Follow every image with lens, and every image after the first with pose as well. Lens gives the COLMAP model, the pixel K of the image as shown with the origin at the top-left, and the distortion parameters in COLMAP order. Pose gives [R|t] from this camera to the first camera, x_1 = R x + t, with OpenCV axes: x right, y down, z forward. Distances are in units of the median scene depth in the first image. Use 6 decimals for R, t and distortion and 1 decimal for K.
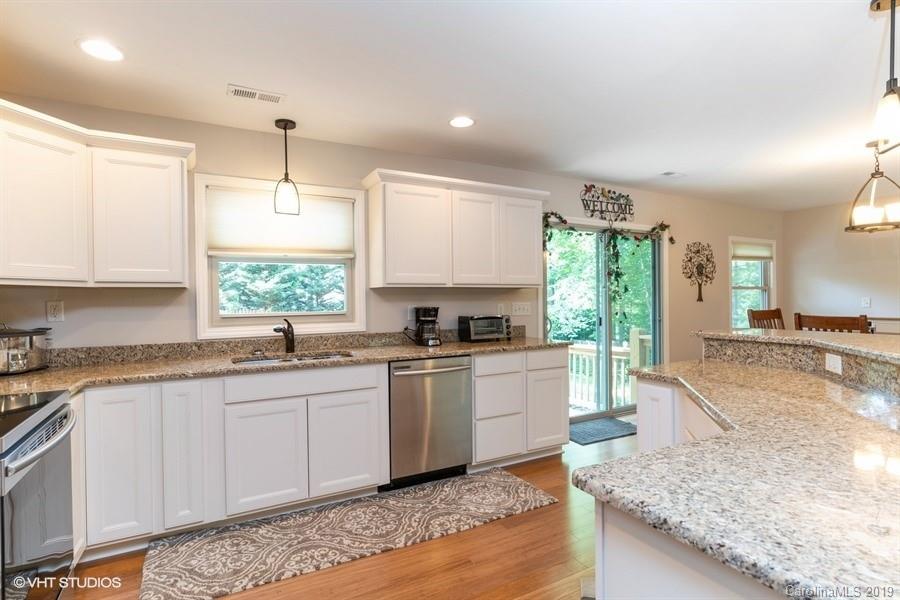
lens RADIAL K [[458.6, 0, 448.1], [0, 458.6, 302.8], [0, 0, 1]] dist [-0.007535, 0.000487]
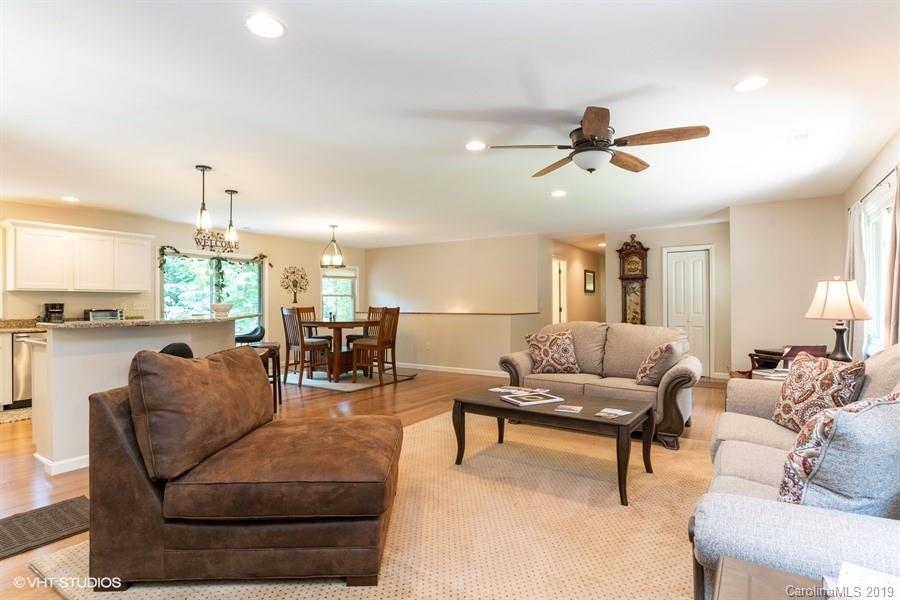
lens RADIAL K [[458.6, 0, 448.1], [0, 458.6, 302.8], [0, 0, 1]] dist [-0.007535, 0.000487]
pose [[0.894044, 0.010383, 0.447859, 0.382256], [-0.004774, 0.999895, -0.013652, 0.018721], [-0.447954, 0.010067, 0.894000, -0.858472]]
